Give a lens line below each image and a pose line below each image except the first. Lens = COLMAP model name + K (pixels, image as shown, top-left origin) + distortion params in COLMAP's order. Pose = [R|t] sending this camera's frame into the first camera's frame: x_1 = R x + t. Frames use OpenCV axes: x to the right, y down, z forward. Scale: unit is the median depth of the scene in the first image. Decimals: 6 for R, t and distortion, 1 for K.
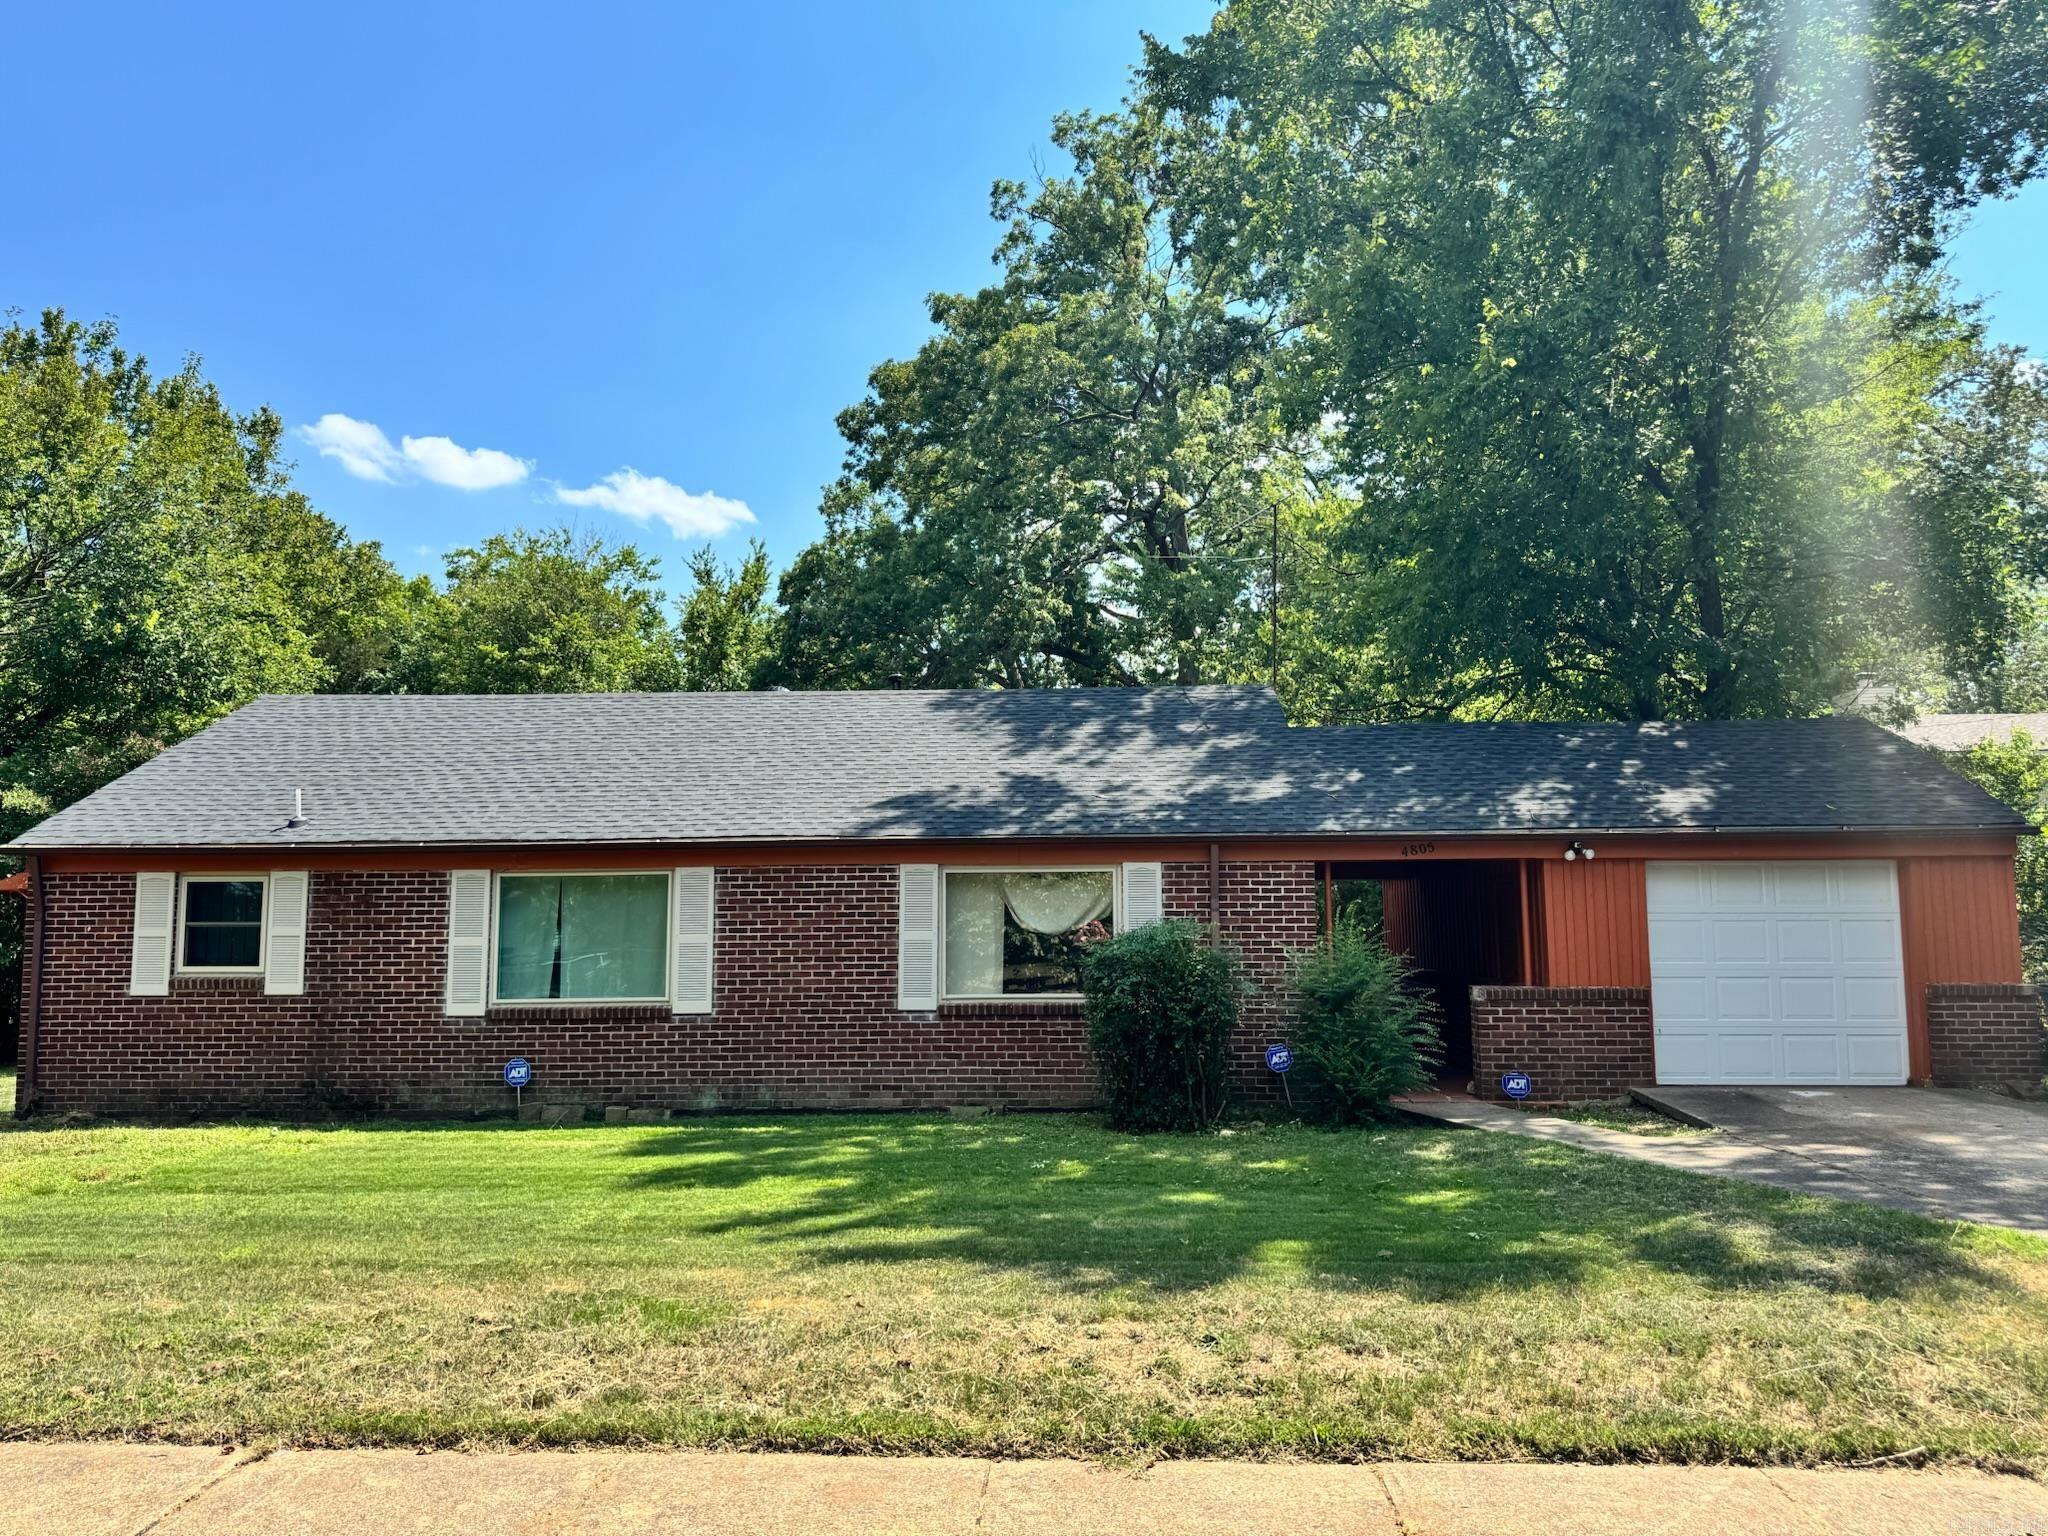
lens RADIAL K [[1449.2, 0, 1022.3], [0, 1449.2, 759.6], [0, 0, 1]] dist [0.111296, -0.166277]
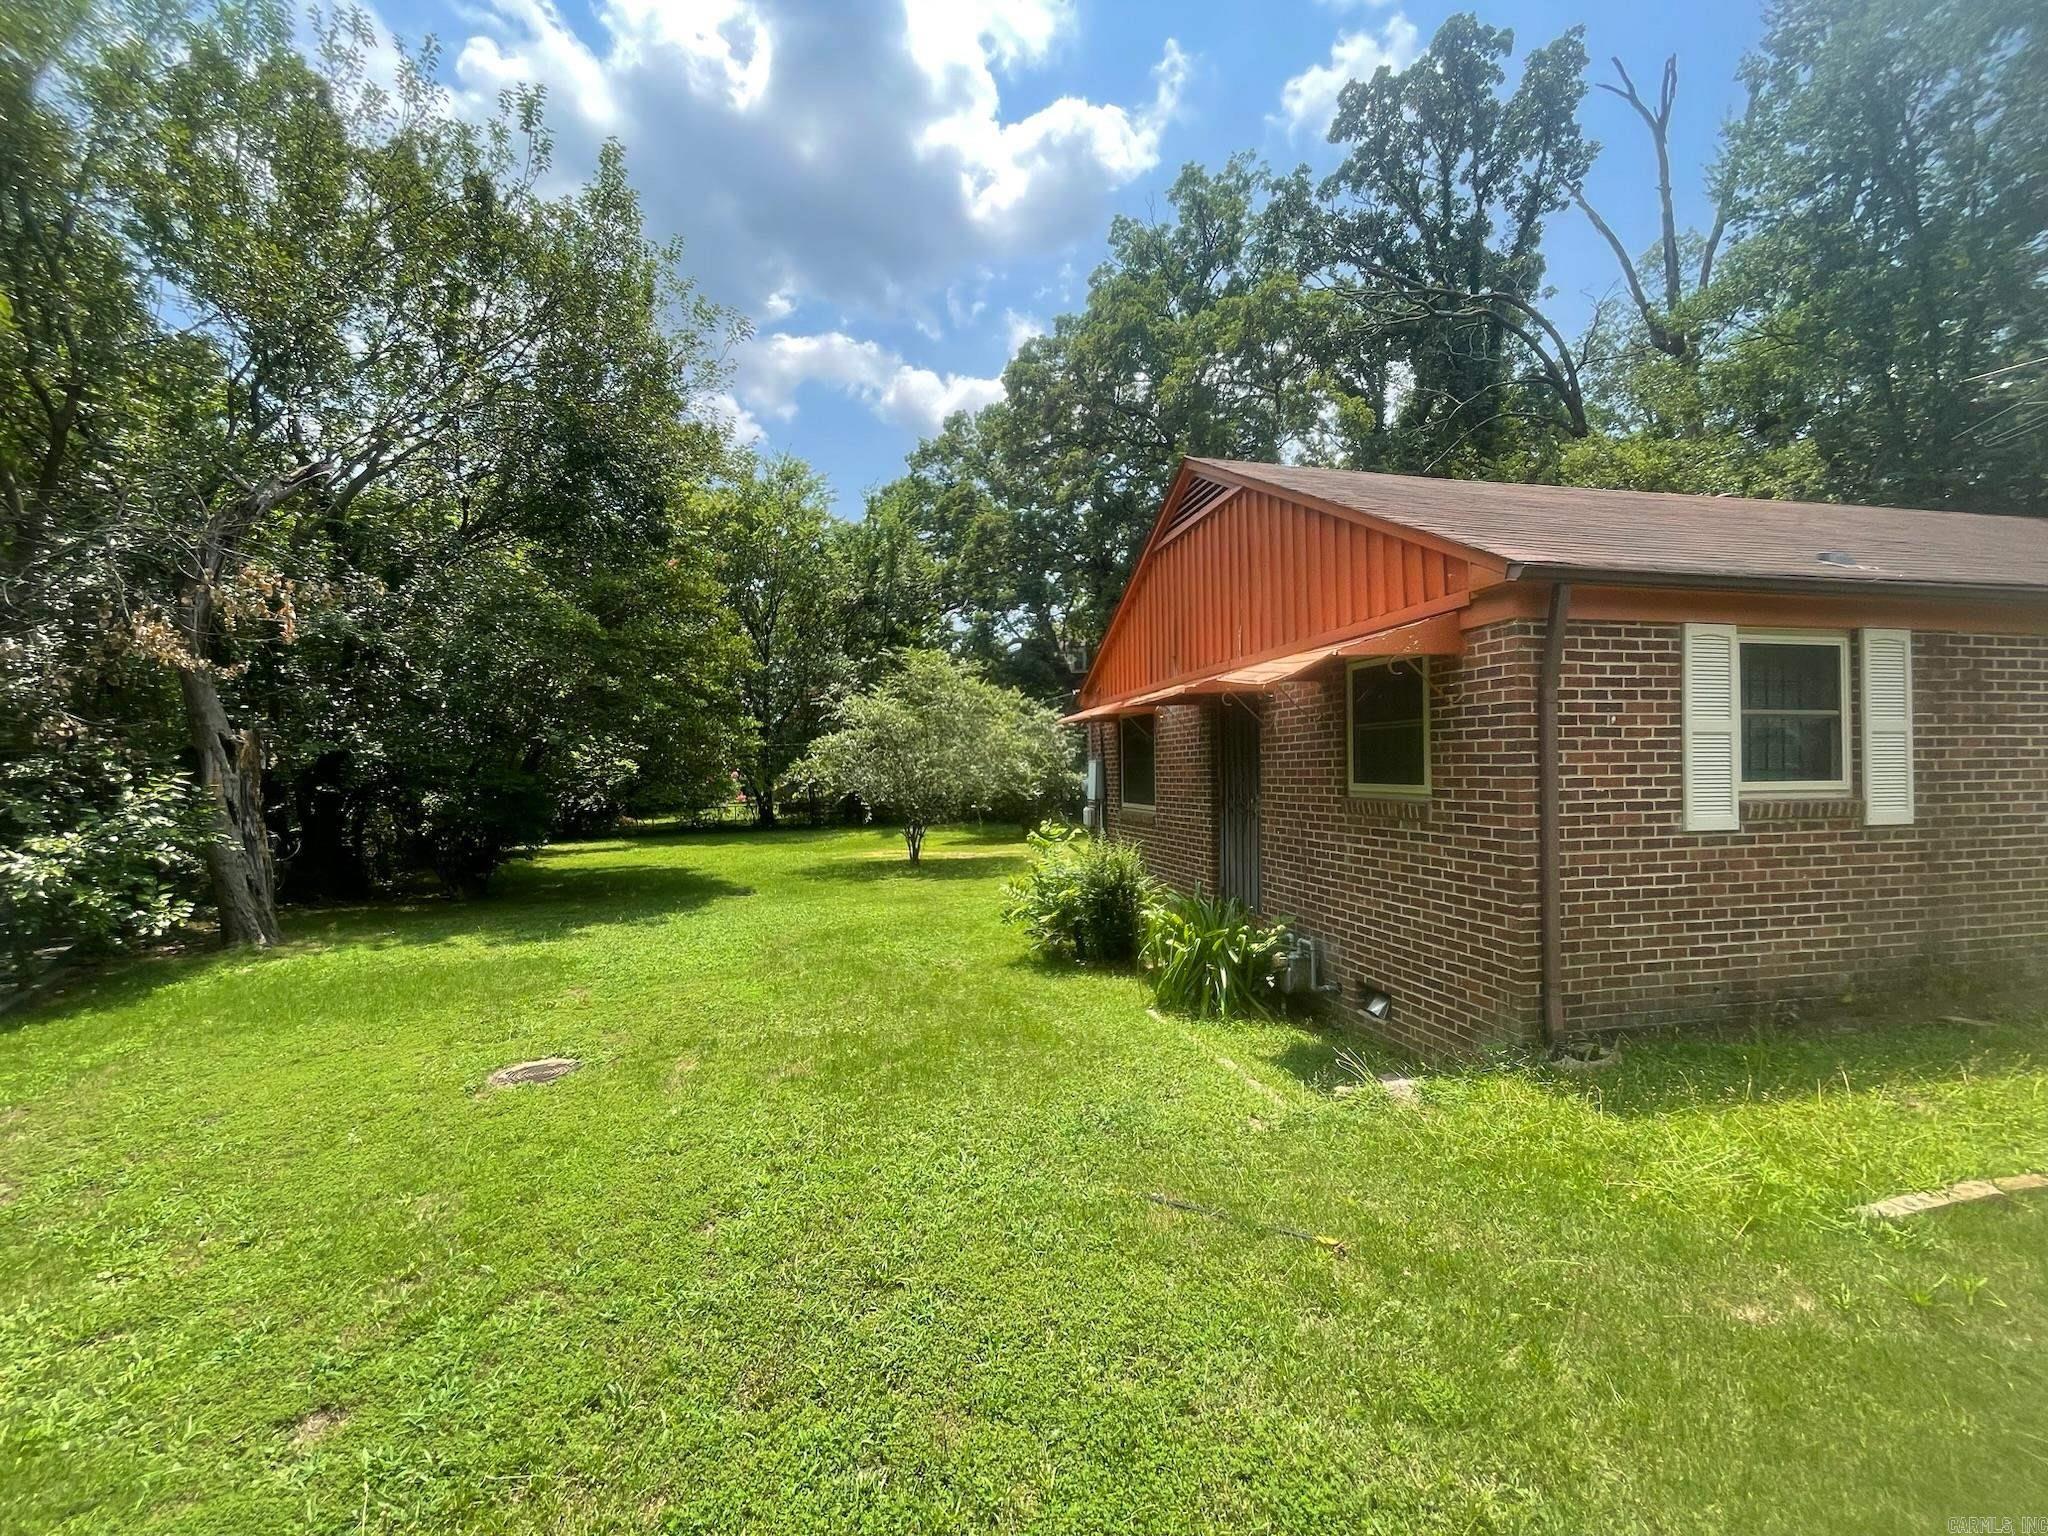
lens RADIAL K [[845.1, 0, 1016.1], [0, 845.1, 767.8], [0, 0, 1]] dist [0.002230, 0.000196]
pose [[0.972214, -0.005249, 0.234037, -0.944030], [-0.018516, 0.994892, 0.099231, 0.105980], [-0.233362, -0.100807, 0.967150, 0.736863]]
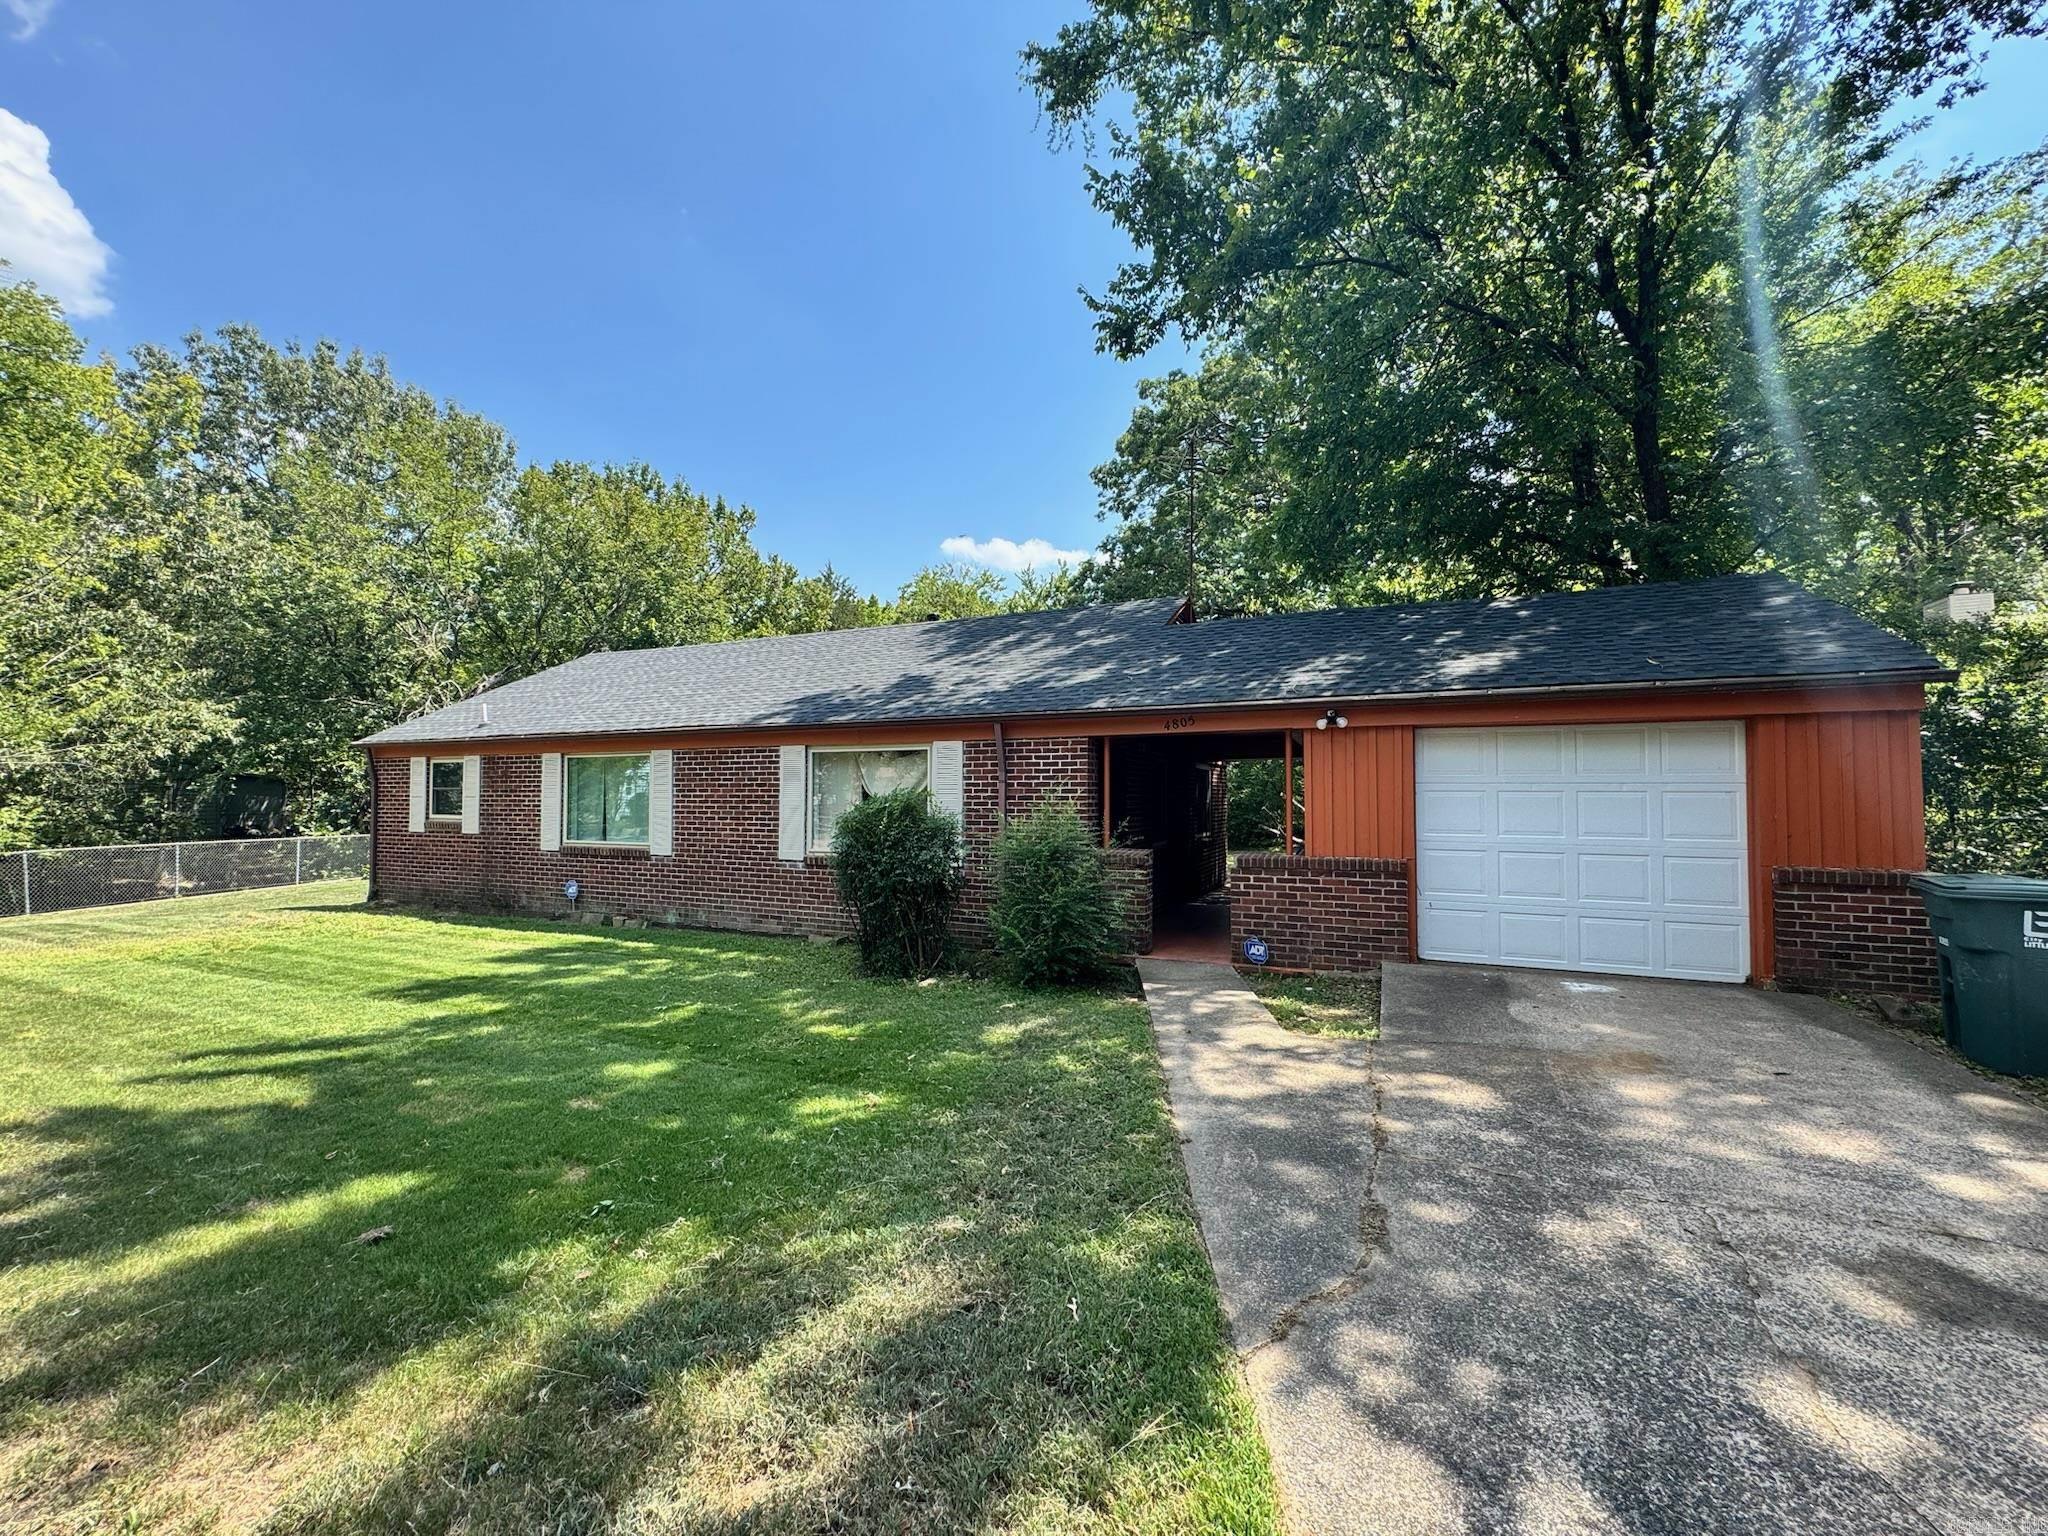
lens RADIAL K [[817.5, 0, 1027.4], [0, 817.5, 761.7], [0, 0, 1]] dist [-0.001286, -0.000202]
pose [[0.931794, -0.008696, -0.362883, 0.373364], [0.034321, 0.997345, 0.064229, 0.046768], [0.361361, -0.072303, 0.929619, 0.405623]]
